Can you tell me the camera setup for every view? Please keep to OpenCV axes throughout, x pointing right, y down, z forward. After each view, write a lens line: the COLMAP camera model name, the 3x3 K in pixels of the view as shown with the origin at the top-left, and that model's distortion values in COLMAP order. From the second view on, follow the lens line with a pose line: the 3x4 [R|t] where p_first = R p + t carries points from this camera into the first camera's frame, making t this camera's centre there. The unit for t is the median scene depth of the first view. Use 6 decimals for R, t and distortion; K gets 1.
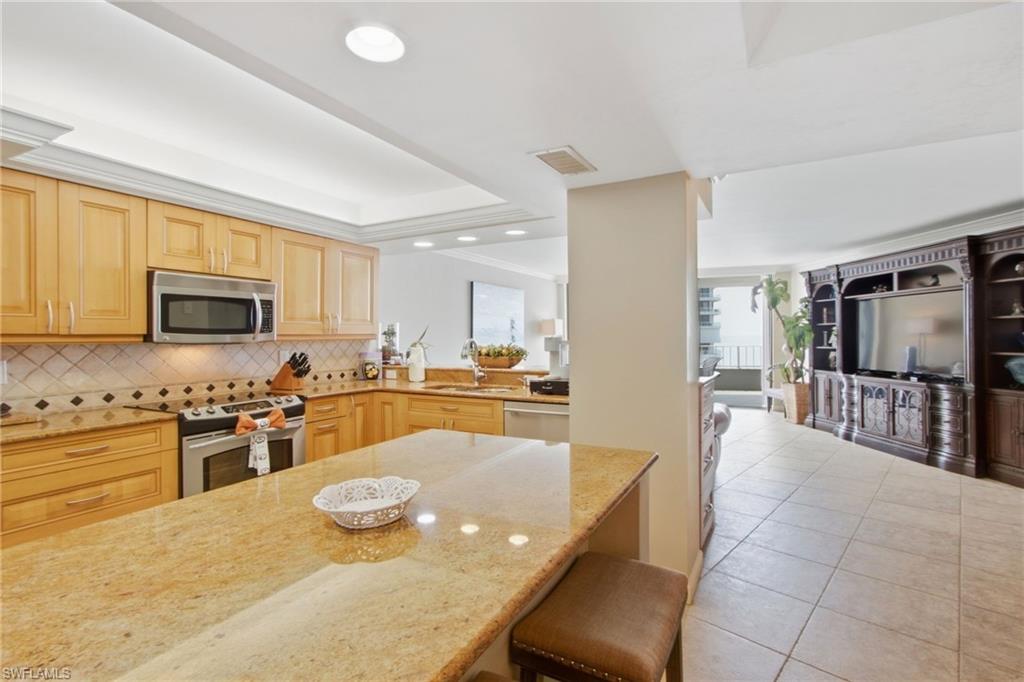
lens RADIAL K [[479.0, 0, 519.2], [0, 479.0, 335.6], [0, 0, 1]] dist [0.002050, 0.001917]
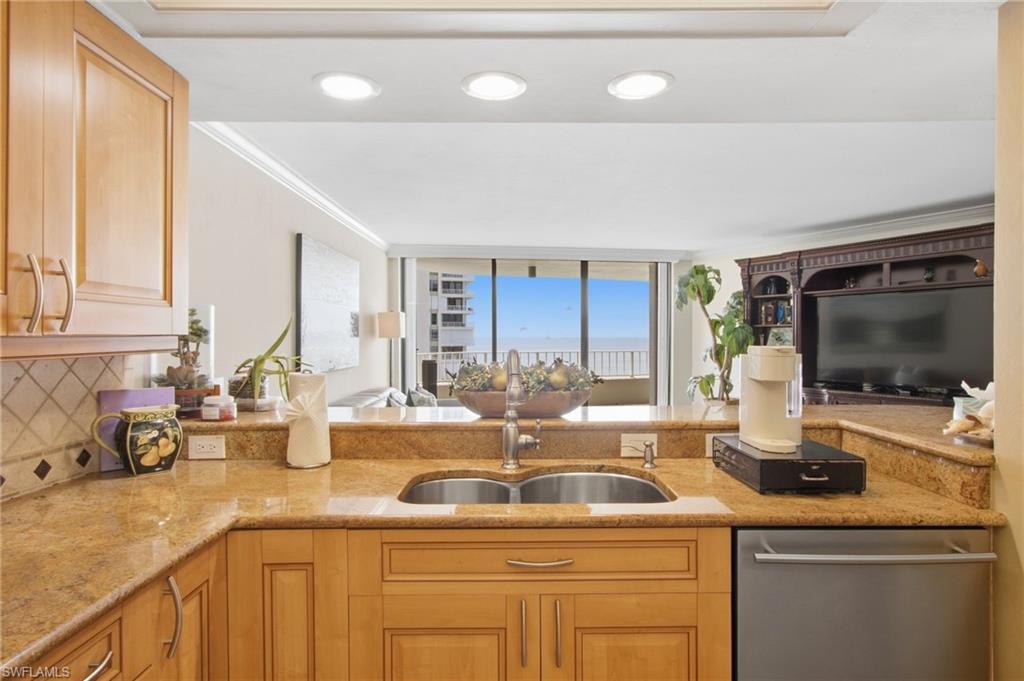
lens RADIAL K [[556.9, 0, 512.5], [0, 556.9, 341.0], [0, 0, 1]] dist [-0.002239, 0.000095]
pose [[0.872985, 0.000024, 0.487747, -0.261201], [-0.003603, 0.999973, 0.006399, -0.002202], [-0.487734, -0.007344, 0.872962, 0.506807]]
